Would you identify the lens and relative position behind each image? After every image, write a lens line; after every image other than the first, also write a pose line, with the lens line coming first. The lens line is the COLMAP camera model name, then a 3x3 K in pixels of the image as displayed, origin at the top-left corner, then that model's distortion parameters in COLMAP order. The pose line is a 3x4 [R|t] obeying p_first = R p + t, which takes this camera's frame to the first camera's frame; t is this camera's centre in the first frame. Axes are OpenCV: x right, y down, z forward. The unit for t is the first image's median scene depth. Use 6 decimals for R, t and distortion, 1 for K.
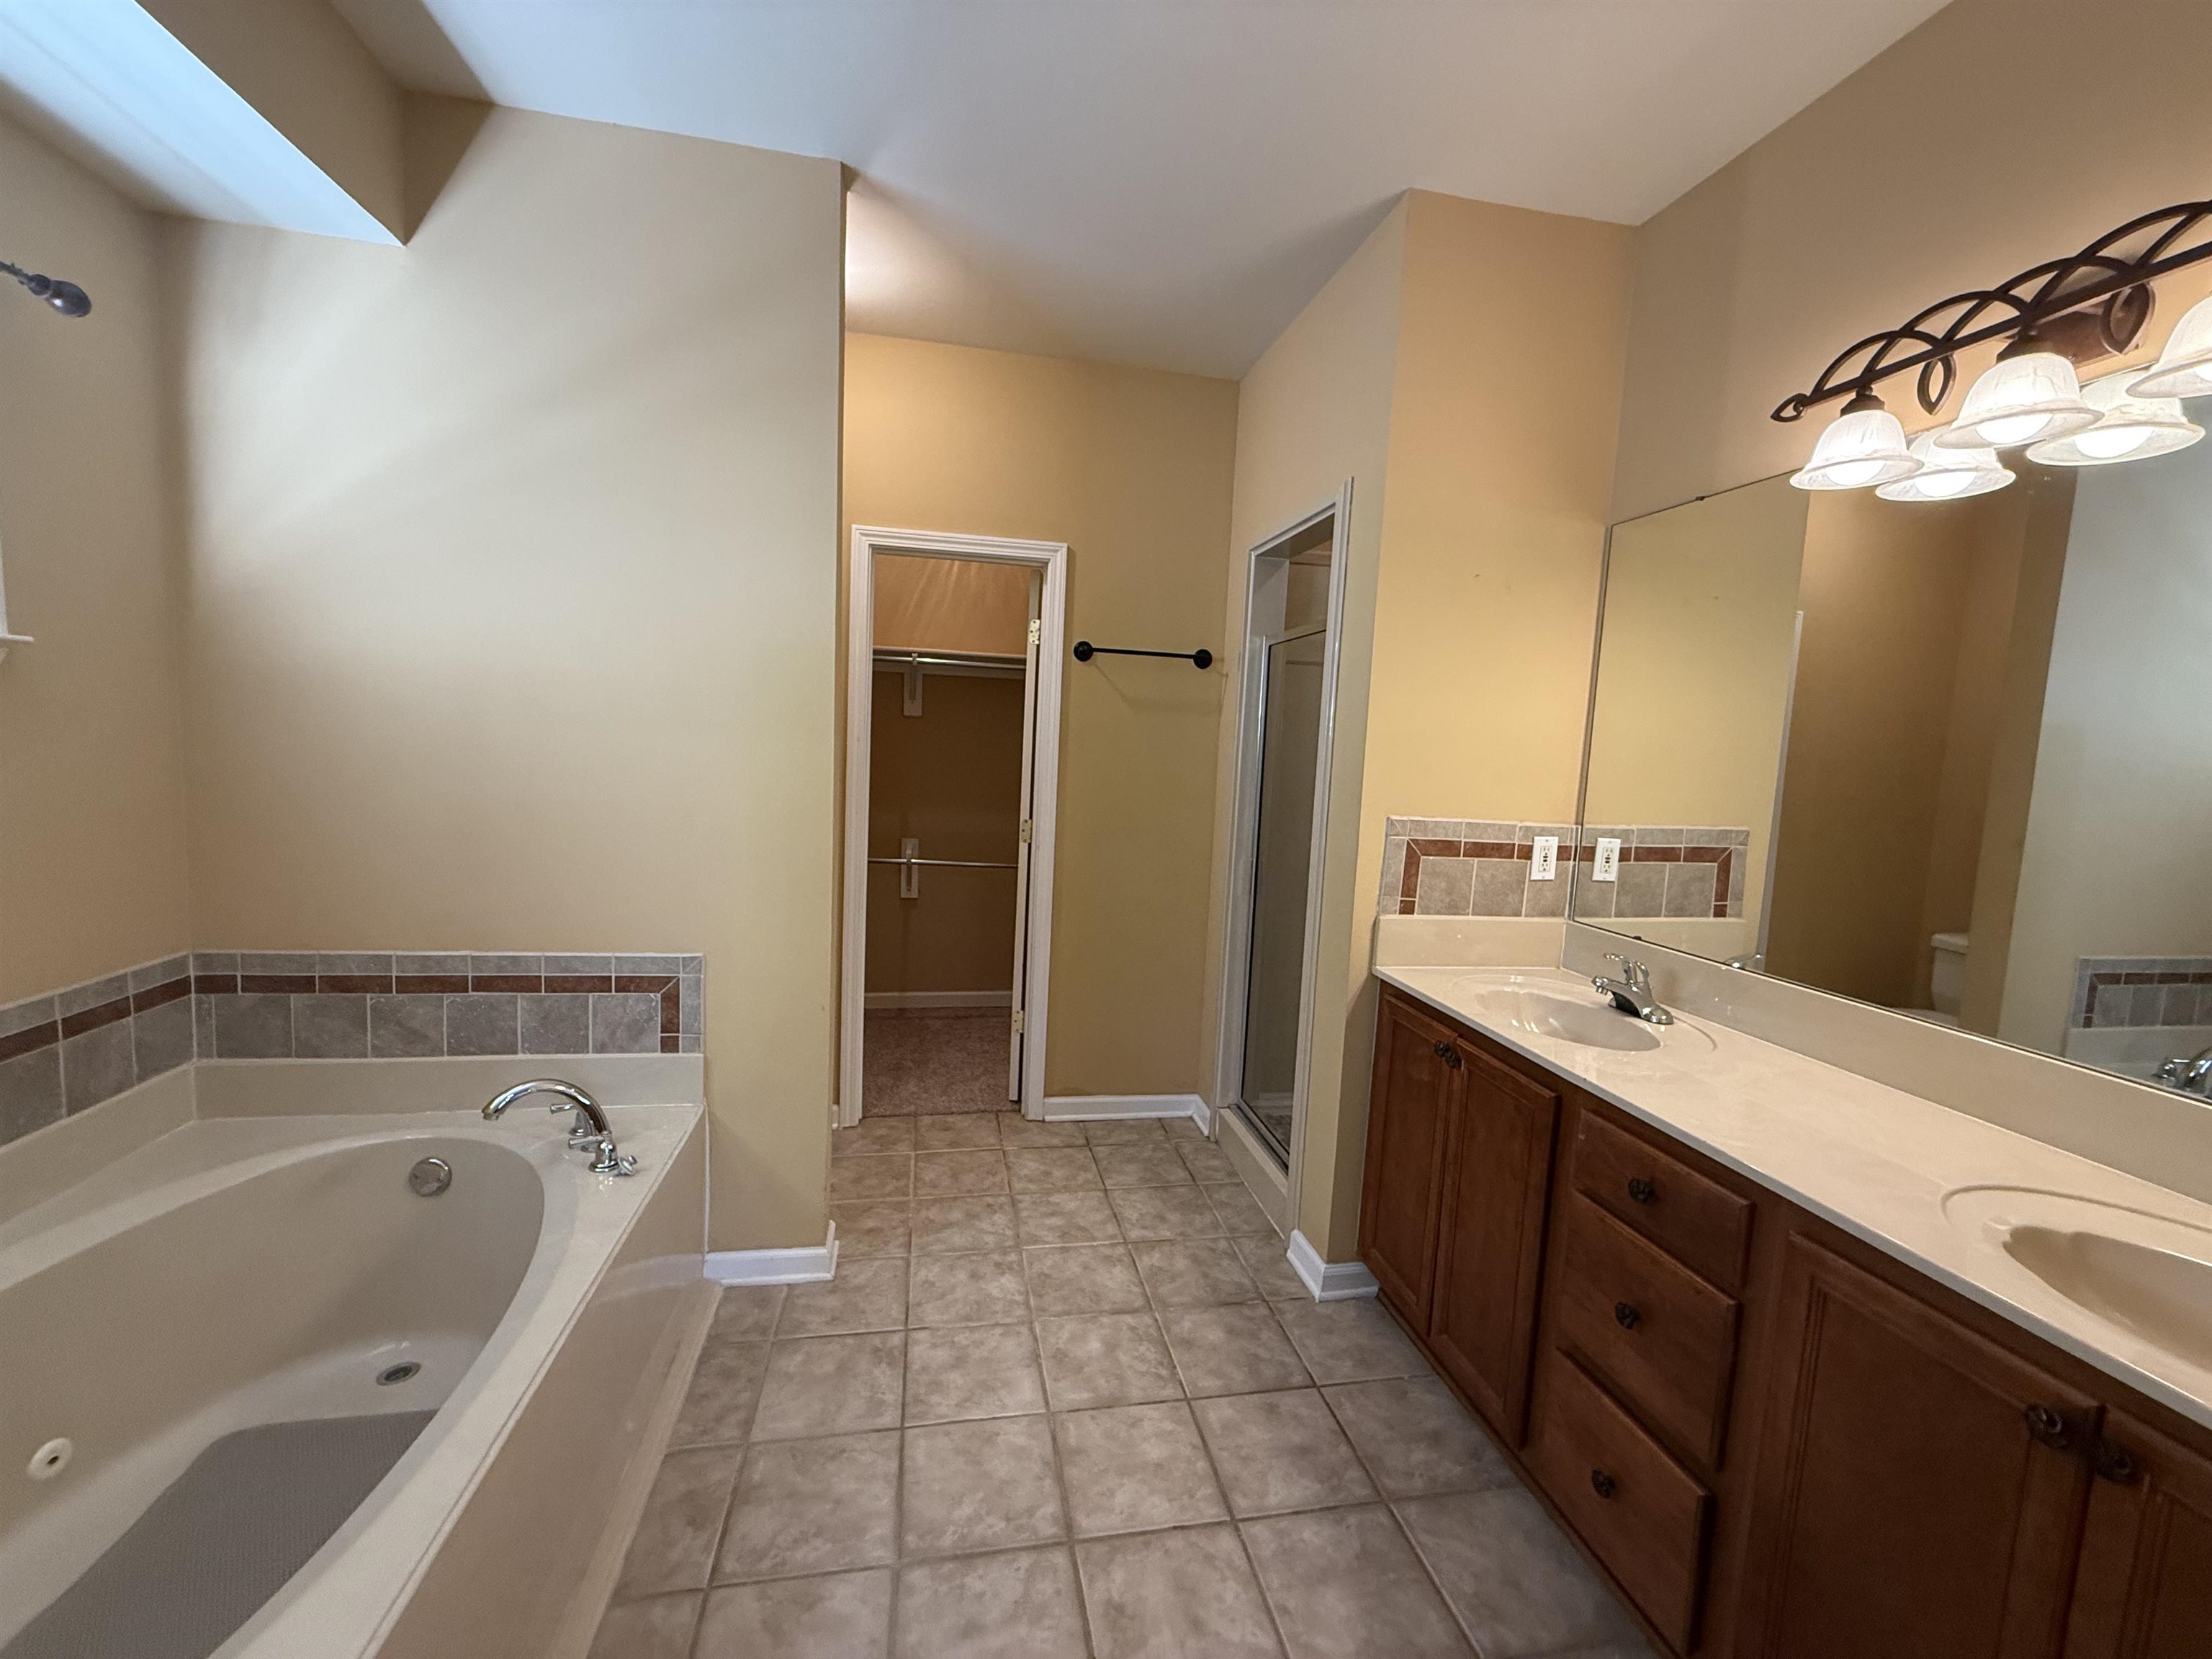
lens RADIAL K [[881.9, 0, 1097.7], [0, 881.9, 830.2], [0, 0, 1]] dist [-0.002201, 0.000195]
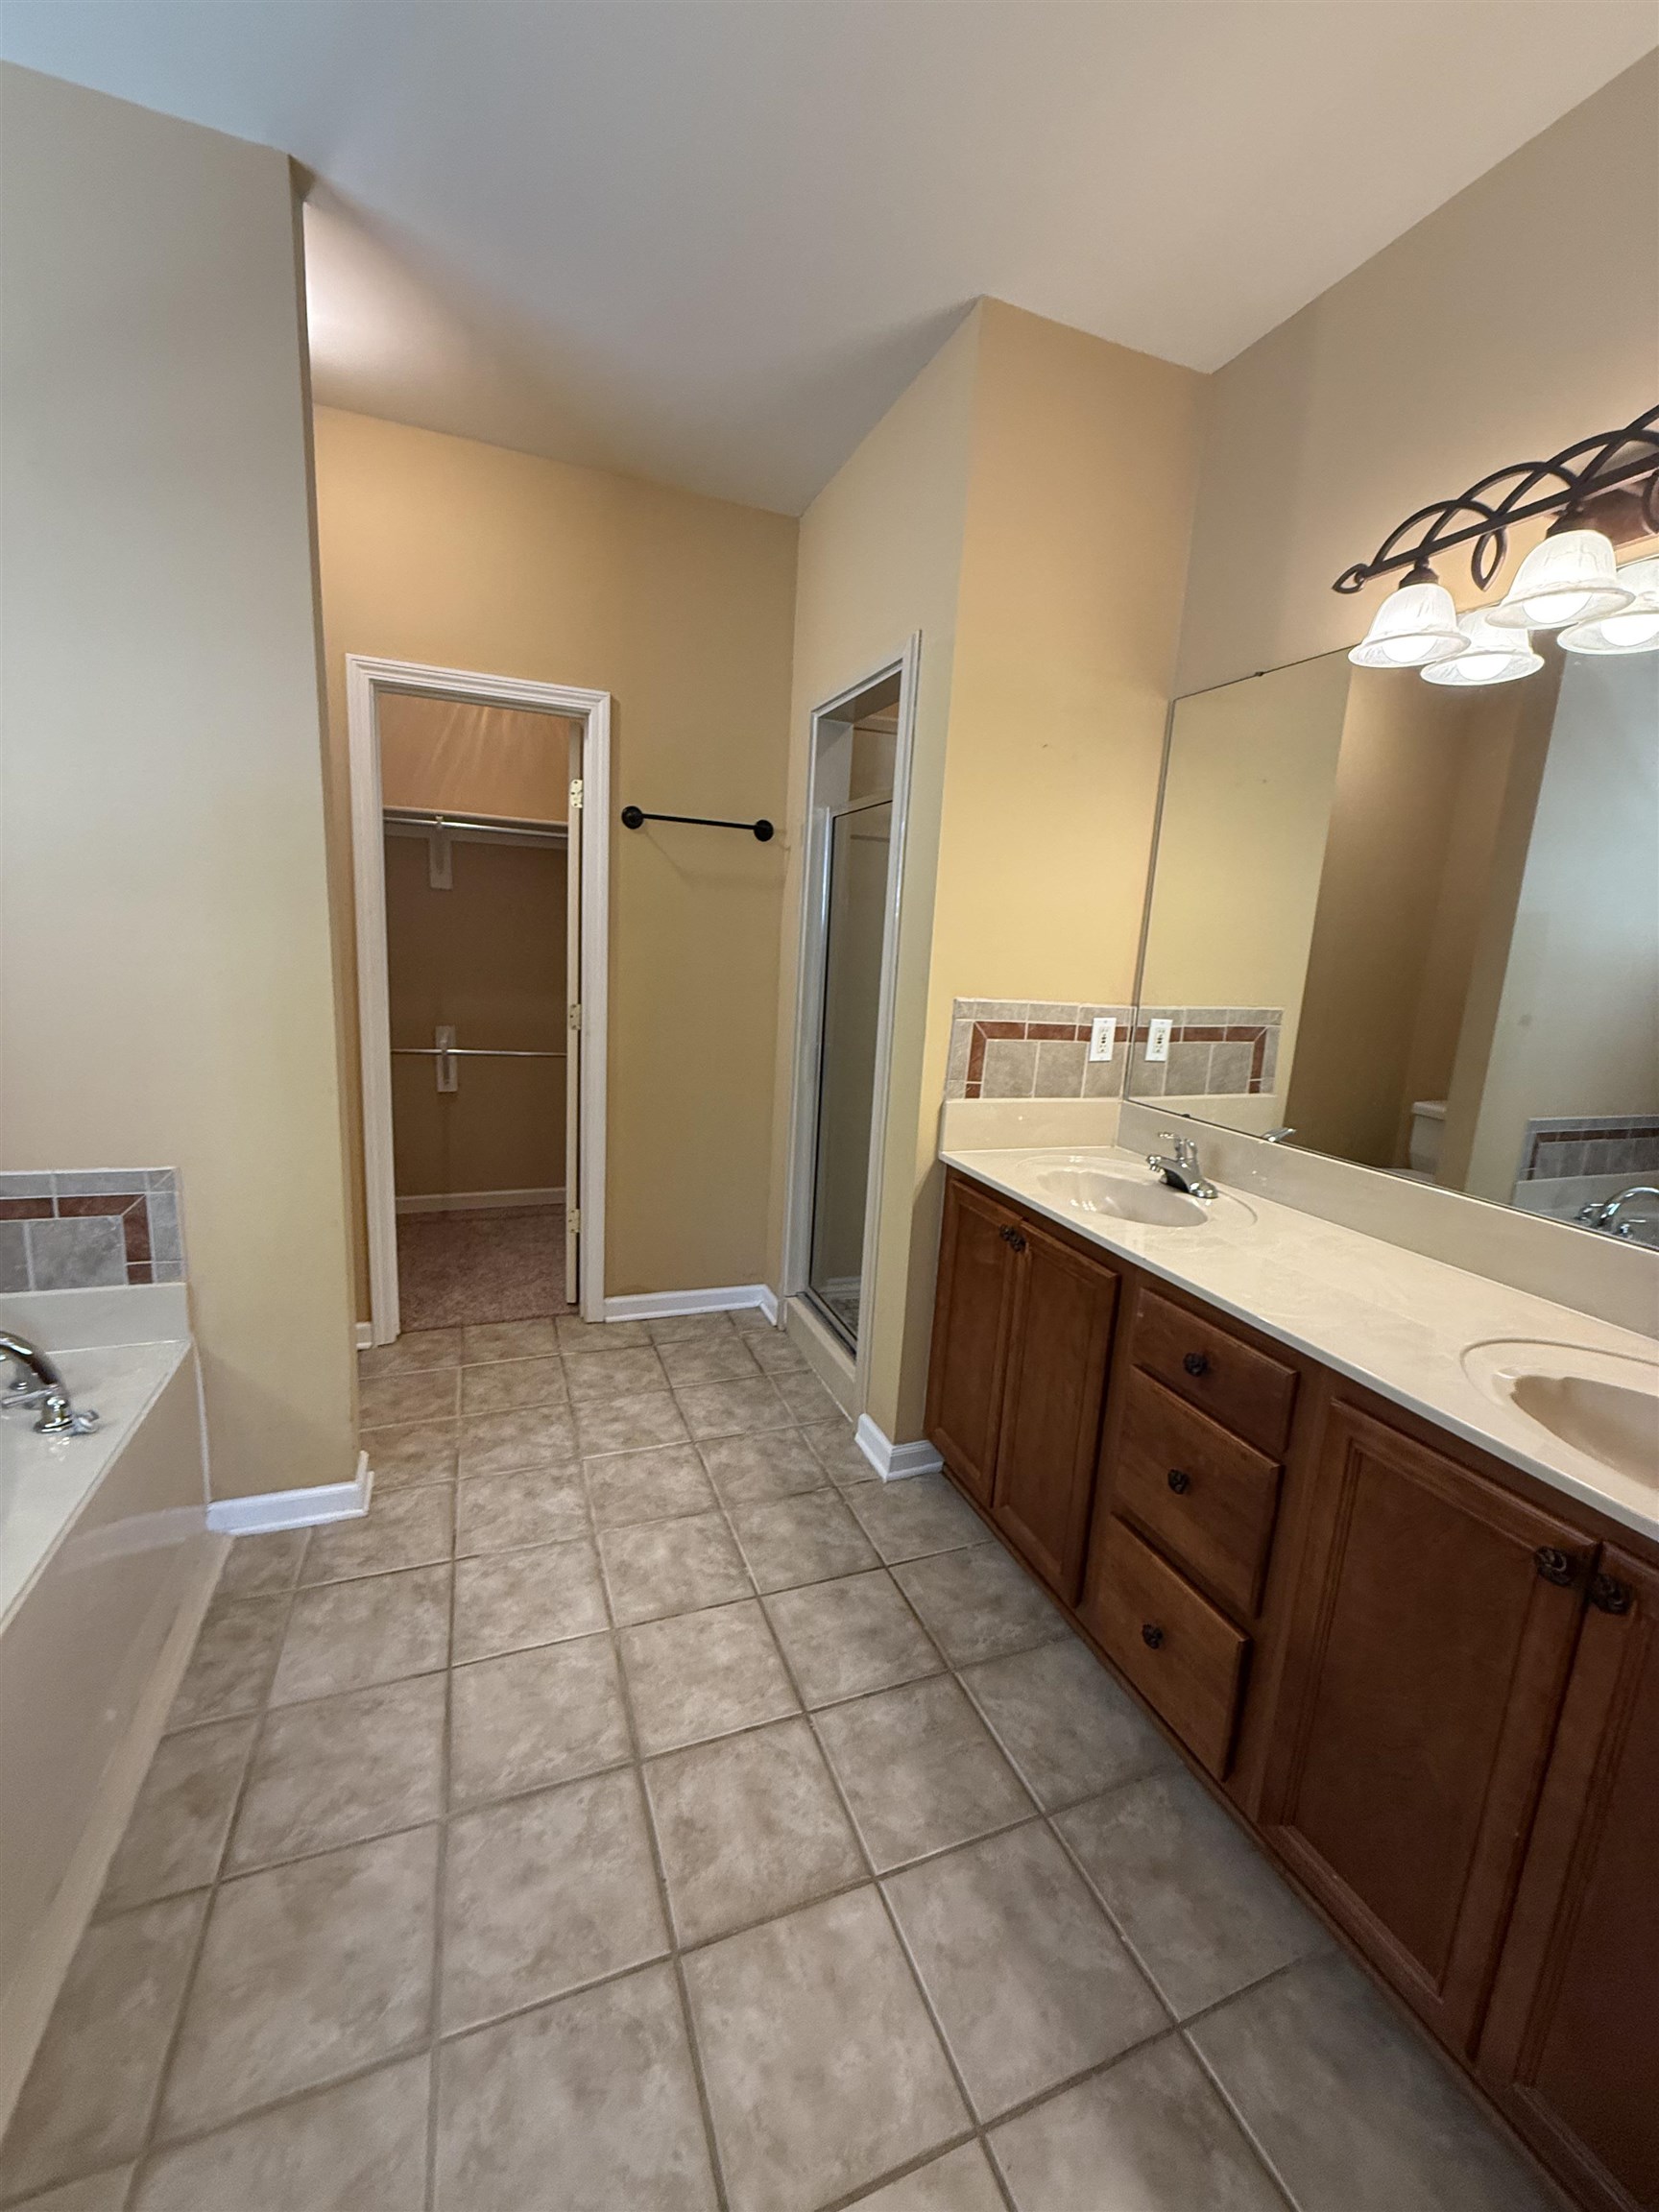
lens RADIAL K [[881.9, 0, 830.2], [0, 881.9, 1098.8], [0, 0, 1]] dist [-0.002201, 0.000195]
pose [[0.982211, -0.025513, 0.186040, 0.013255], [0.007909, 0.995469, 0.094762, 0.001356], [-0.187614, -0.091604, 0.977962, 0.077278]]
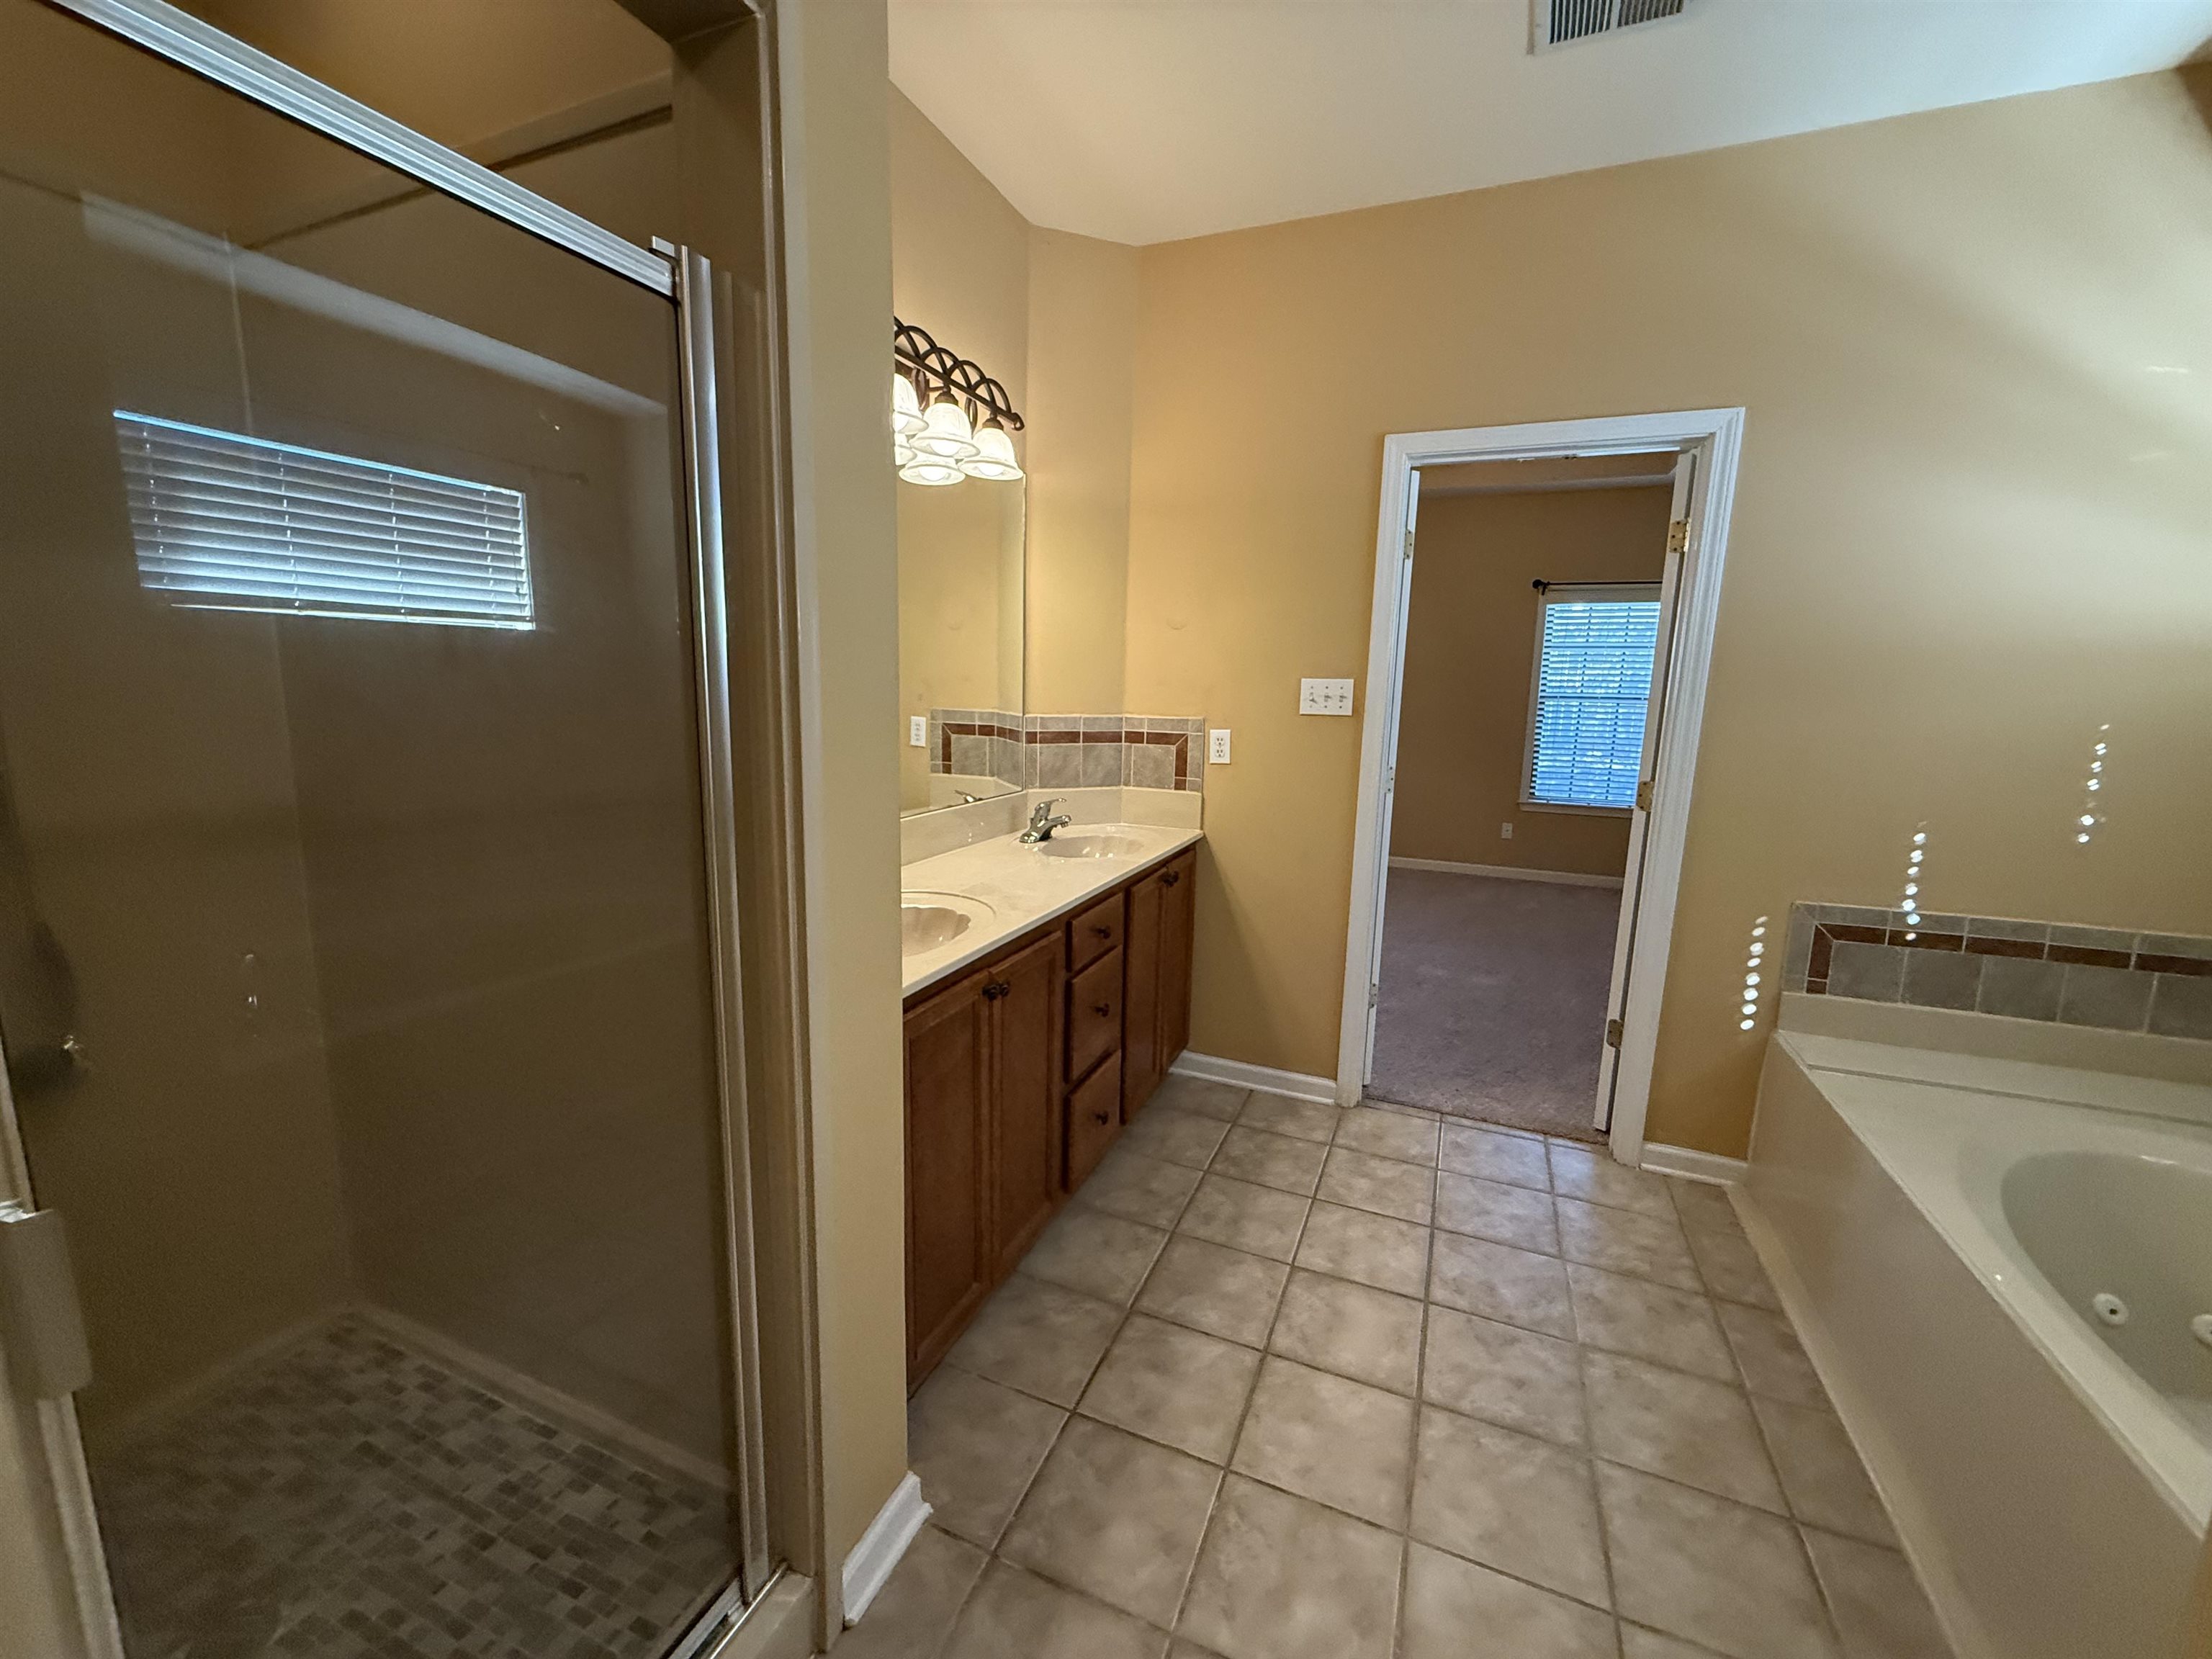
lens RADIAL K [[881.9, 0, 1091.1], [0, 881.9, 824.6], [0, 0, 1]] dist [-0.002201, 0.000195]
pose [[-0.826830, -0.155885, 0.540418, -0.148704], [-0.007242, 0.963696, 0.266902, -0.155957], [-0.562405, 0.216769, -0.797942, 1.653499]]
